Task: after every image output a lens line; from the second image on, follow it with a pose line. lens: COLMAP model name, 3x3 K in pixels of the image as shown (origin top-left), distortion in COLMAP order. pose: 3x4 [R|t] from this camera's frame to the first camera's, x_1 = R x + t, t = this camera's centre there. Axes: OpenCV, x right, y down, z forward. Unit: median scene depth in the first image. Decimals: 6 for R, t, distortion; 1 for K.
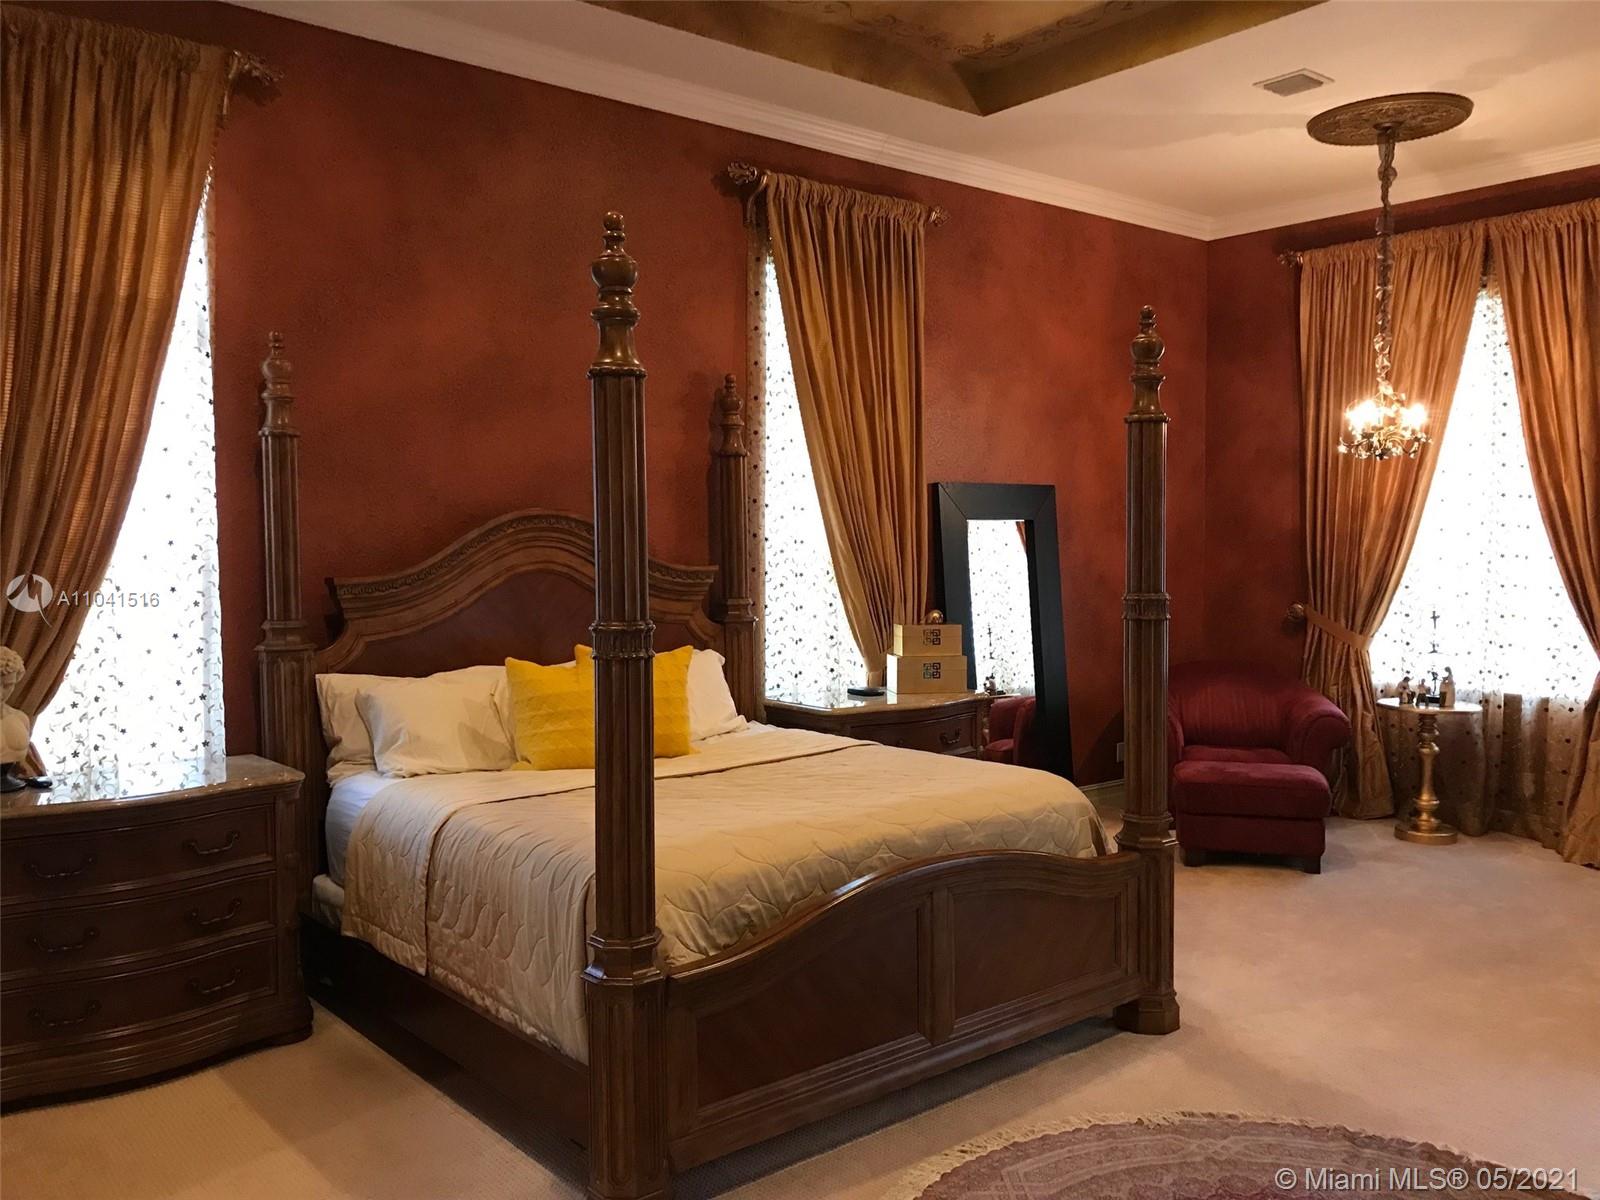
lens RADIAL K [[1351.1, 0, 800.0], [0, 1351.1, 600.0], [0, 0, 1]] dist [0.011763, -0.004017]
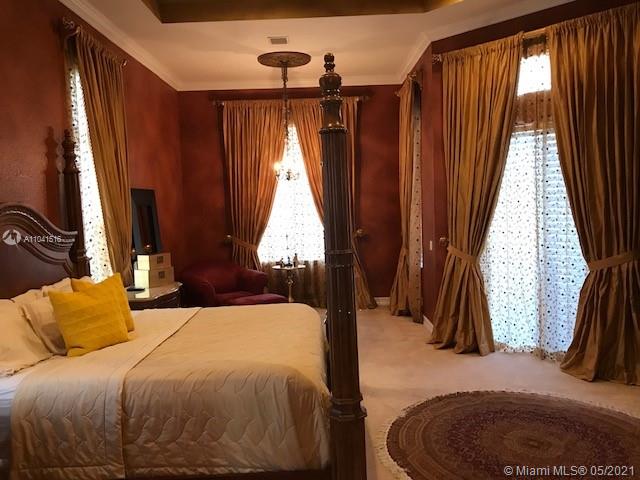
lens RADIAL K [[540.4, 0, 320.0], [0, 540.4, 240.0], [0, 0, 1]] dist [0.011763, -0.004017]
pose [[0.623113, -0.072554, 0.778759, -0.391441], [0.077051, 0.996539, 0.031192, -0.010216], [-0.778327, 0.040568, 0.626547, 0.242119]]
